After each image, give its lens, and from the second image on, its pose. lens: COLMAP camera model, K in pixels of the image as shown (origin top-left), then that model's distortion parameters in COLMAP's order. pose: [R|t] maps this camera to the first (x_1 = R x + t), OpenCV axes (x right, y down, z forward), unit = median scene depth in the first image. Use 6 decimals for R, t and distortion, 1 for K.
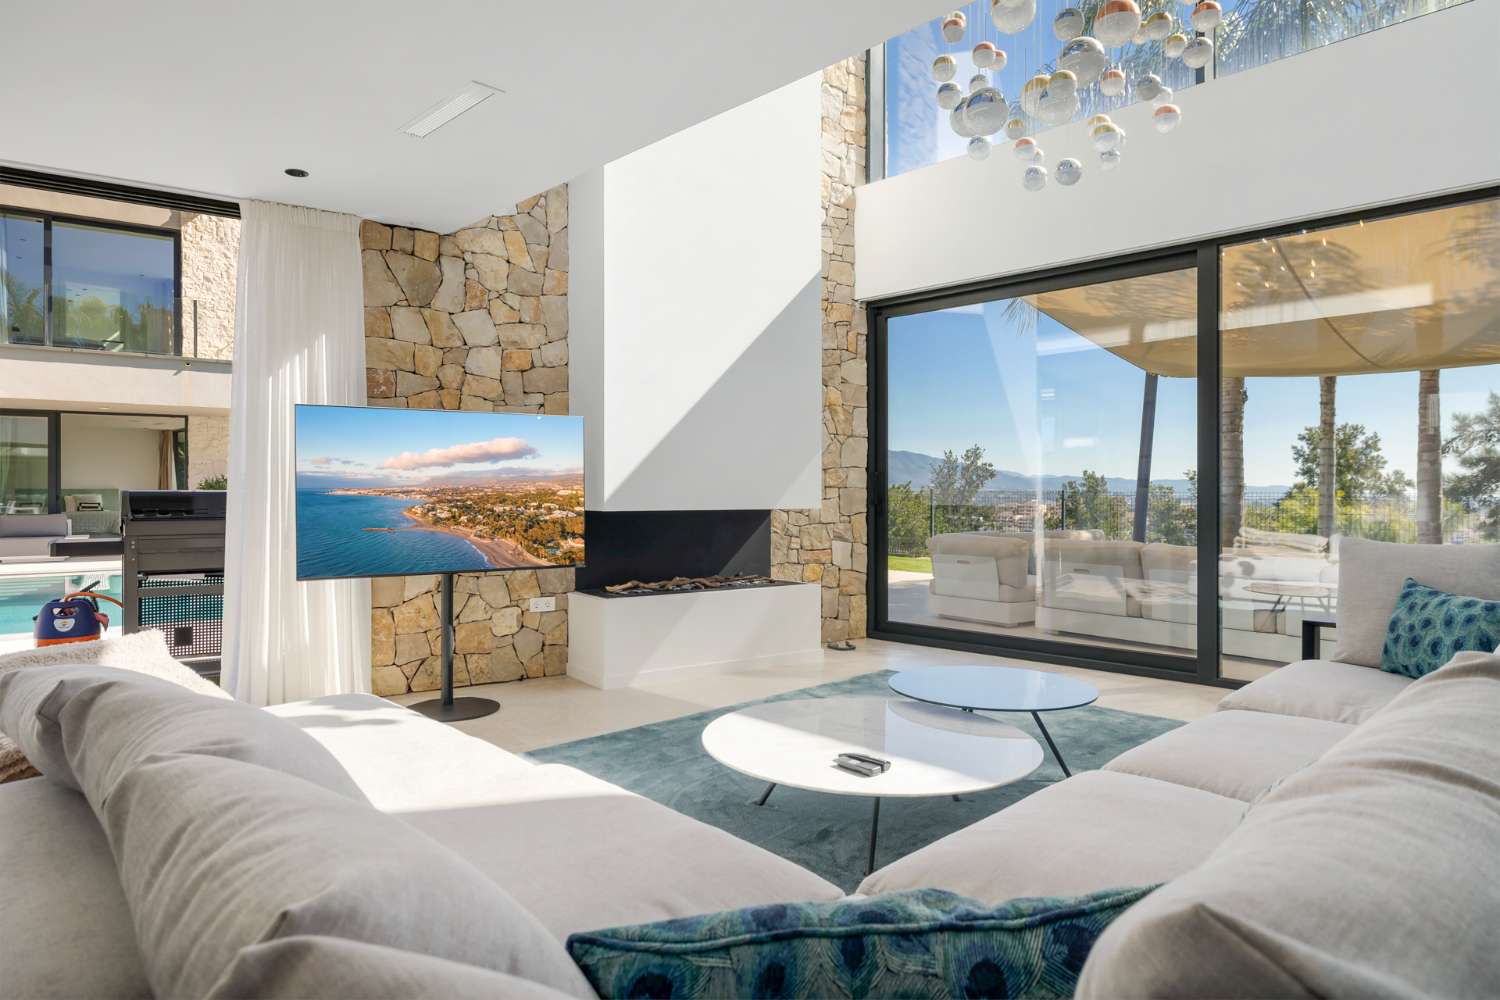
lens RADIAL K [[893.7, 0, 750.0], [0, 893.7, 500.0], [0, 0, 1]] dist [-0.028866, -0.000254]
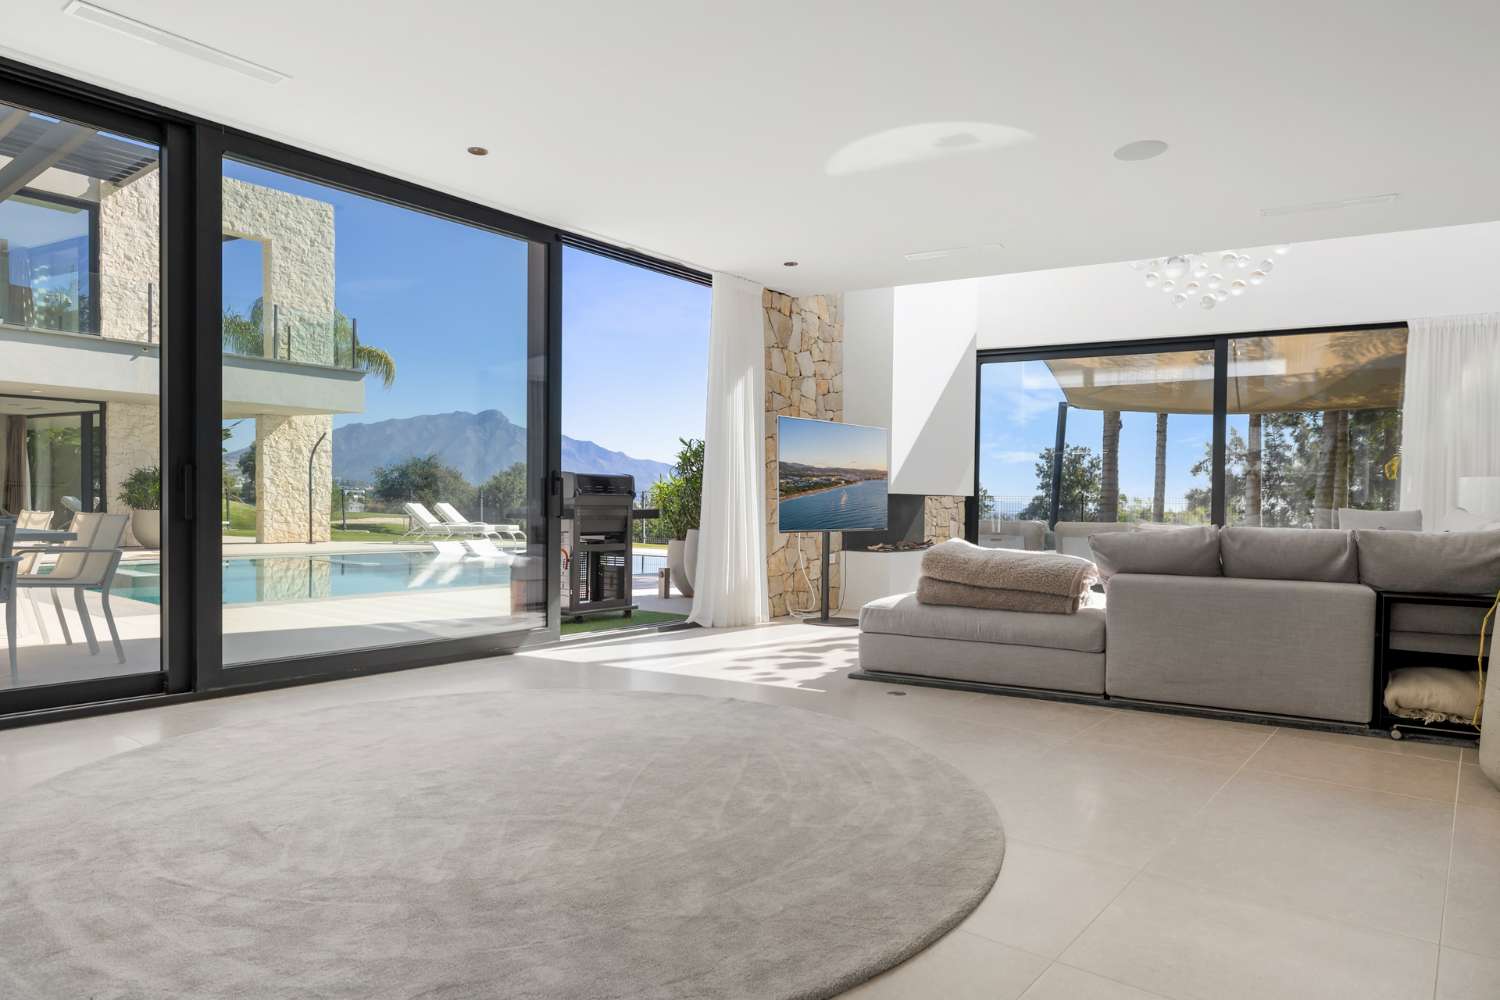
lens RADIAL K [[922.3, 0, 750.0], [0, 922.3, 500.0], [0, 0, 1]] dist [-0.017051, -0.000824]
pose [[0.958016, 0.012575, 0.286438, -0.752557], [-0.009429, 0.999879, -0.012361, 0.041258], [-0.286559, 0.009141, 0.958019, -0.359783]]
